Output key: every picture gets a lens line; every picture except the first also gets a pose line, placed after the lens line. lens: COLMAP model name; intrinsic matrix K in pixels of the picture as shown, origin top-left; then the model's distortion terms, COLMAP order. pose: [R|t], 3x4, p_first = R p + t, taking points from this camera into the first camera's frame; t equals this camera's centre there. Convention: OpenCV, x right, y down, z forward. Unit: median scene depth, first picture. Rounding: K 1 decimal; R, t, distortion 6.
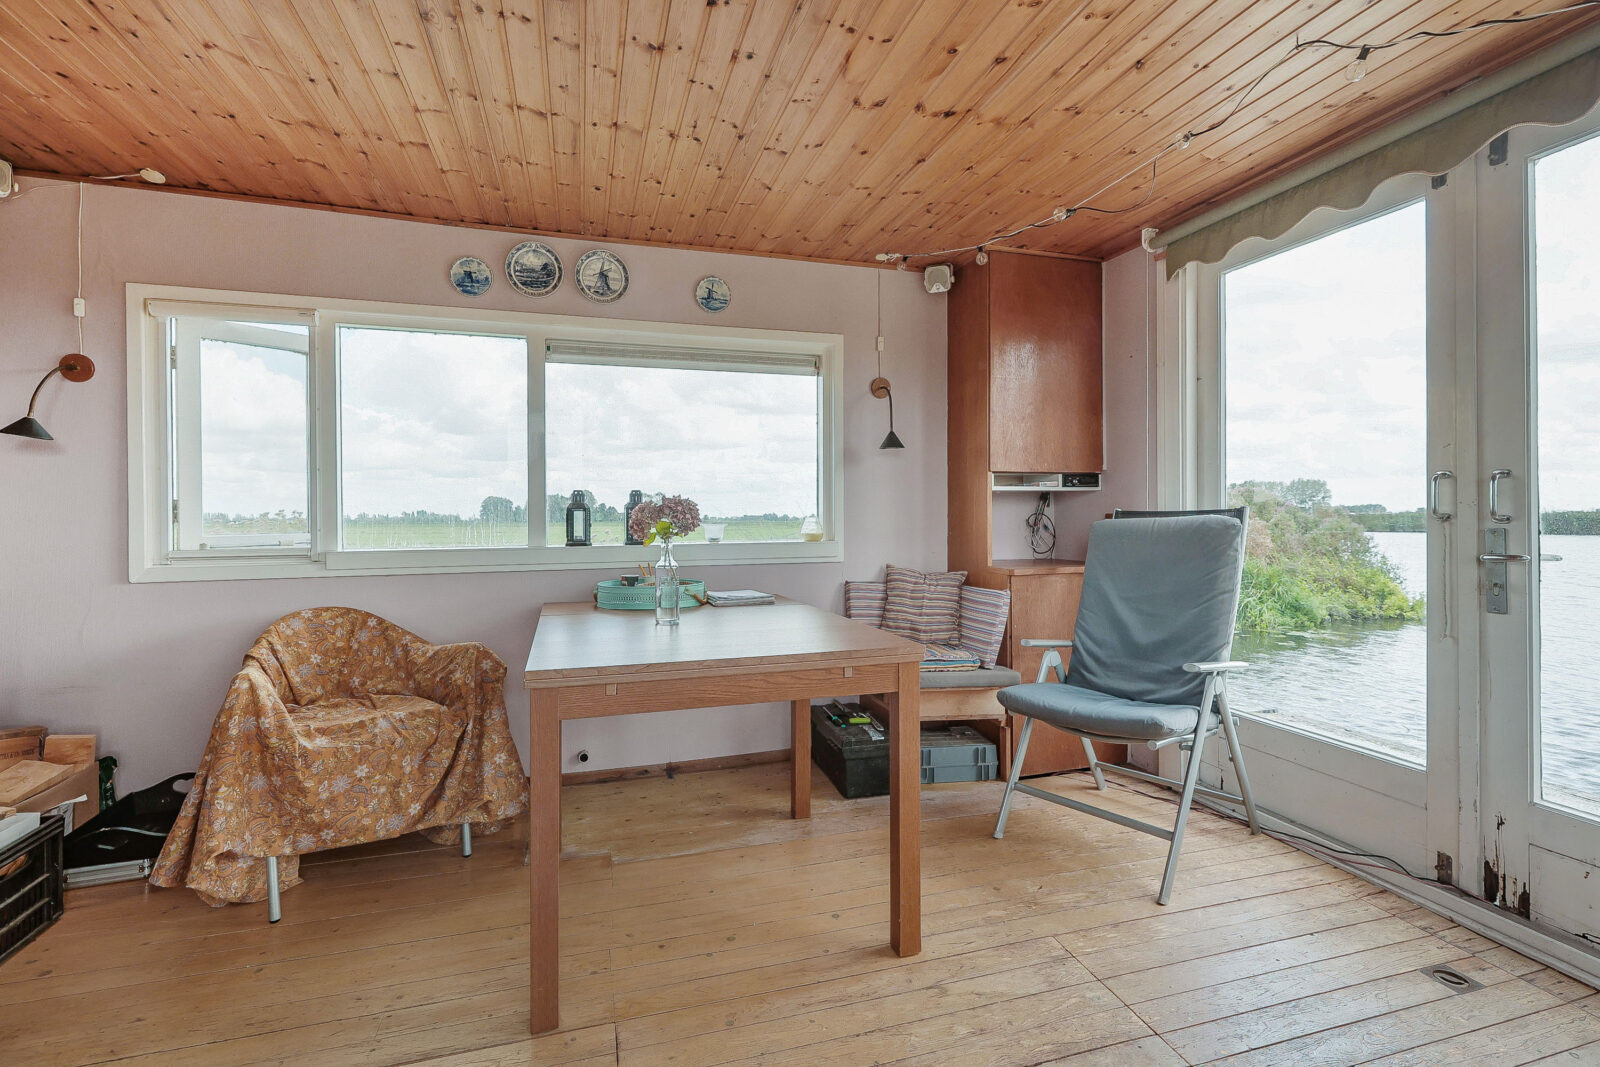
lens RADIAL K [[725.2, 0, 797.5], [0, 725.2, 517.8], [0, 0, 1]] dist [0.000598, -0.000007]
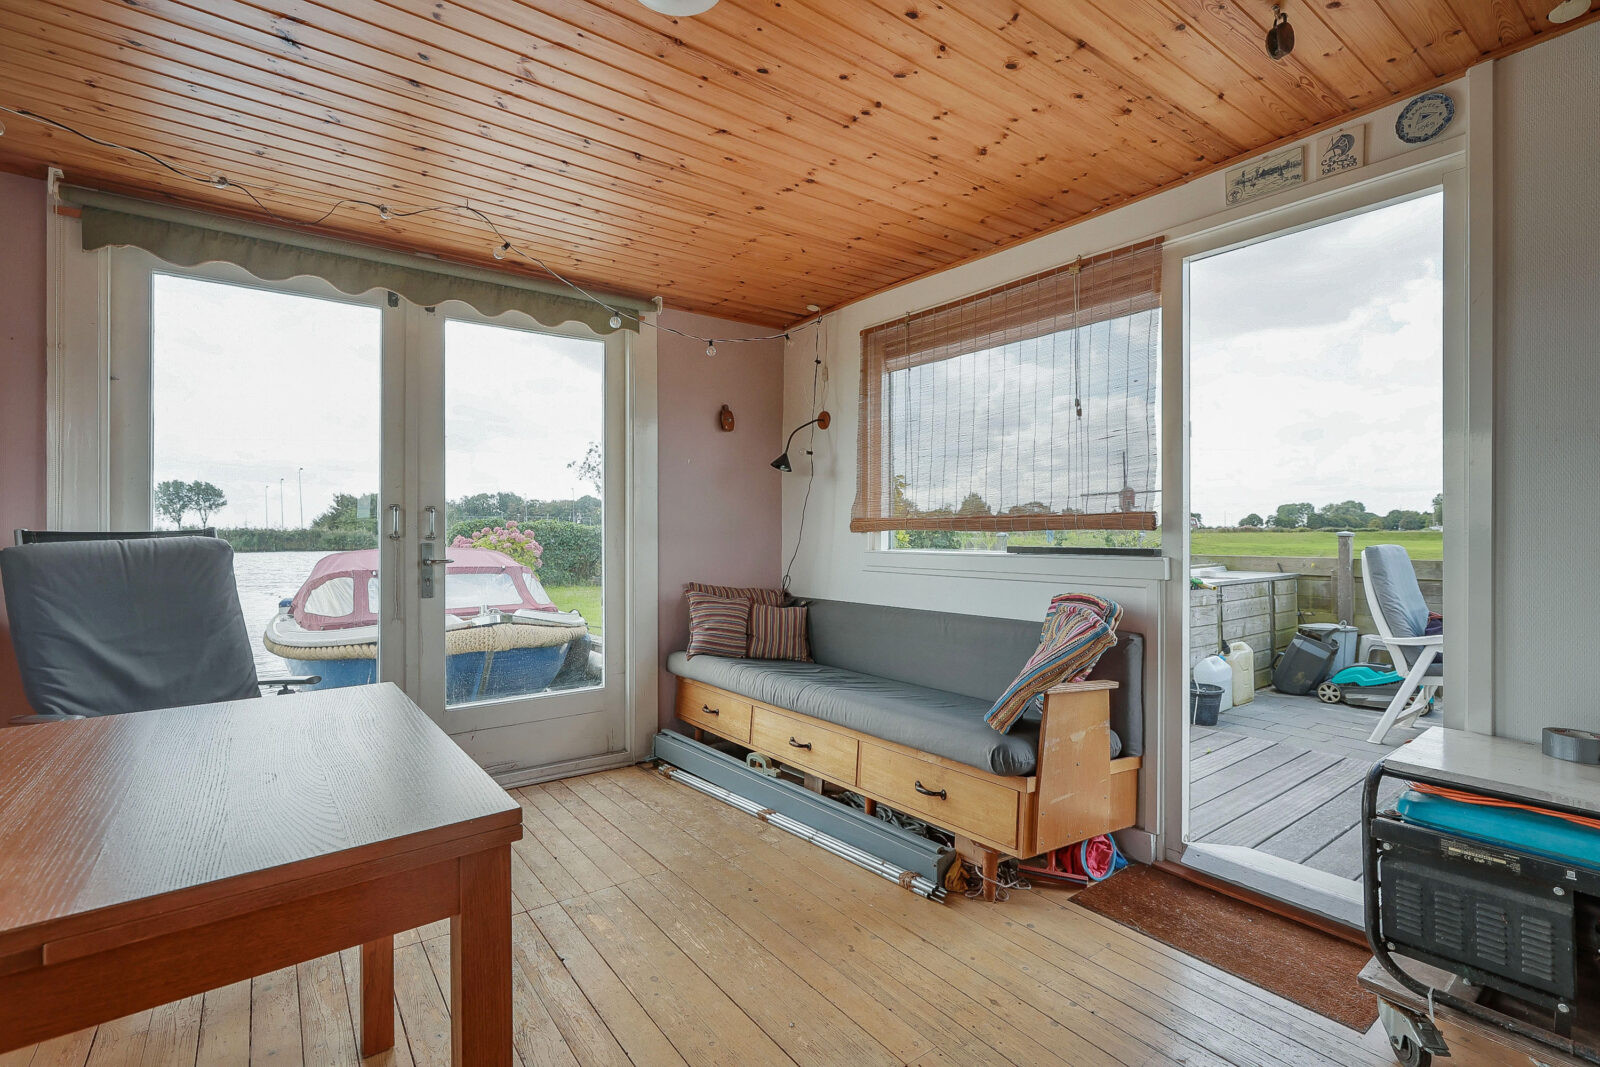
lens RADIAL K [[725.5, 0, 799.0], [0, 725.5, 525.5], [0, 0, 1]] dist [-0.001033, -0.000482]
pose [[-0.341157, 0.008918, 0.939964, -0.534906], [0.009466, 0.999937, -0.006051, -0.004799], [-0.939959, 0.006833, -0.341220, 0.536451]]
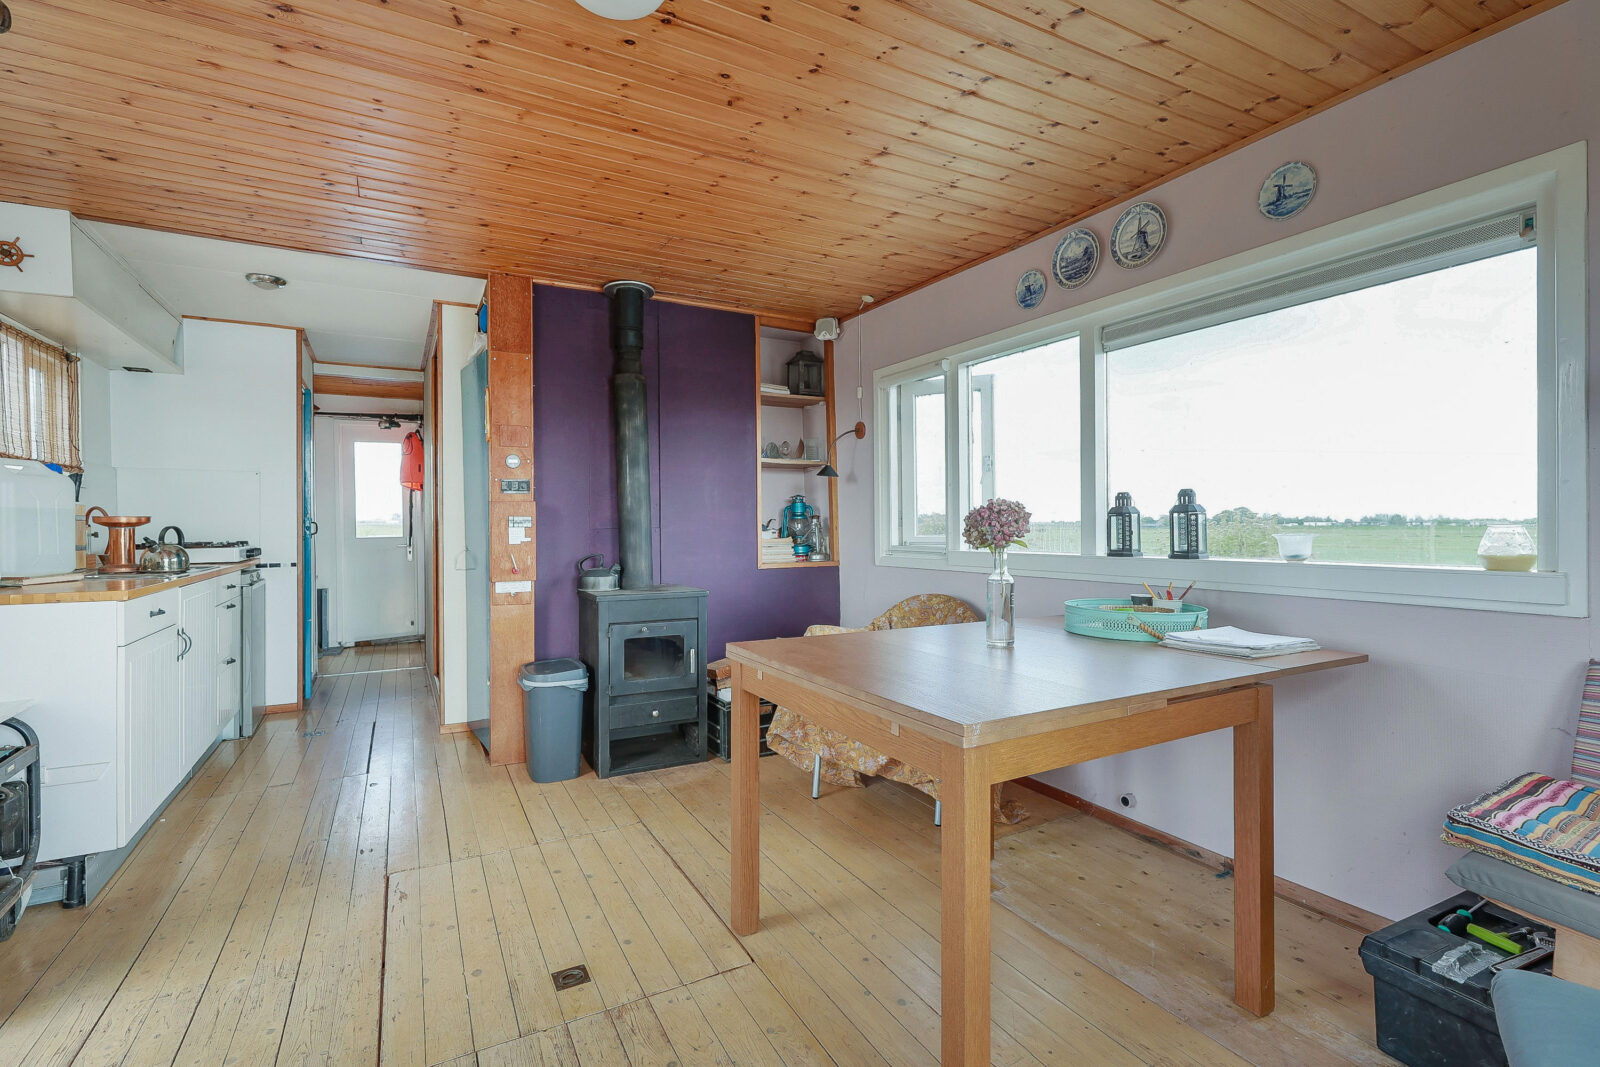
lens RADIAL K [[726.2, 0, 797.4], [0, 726.2, 524.3], [0, 0, 1]] dist [0.001088, -0.000516]
pose [[0.203978, 0.005099, -0.978962, 0.499673], [-0.000105, 0.999987, 0.005186, -0.003885], [0.978975, -0.000955, 0.203976, 0.466956]]
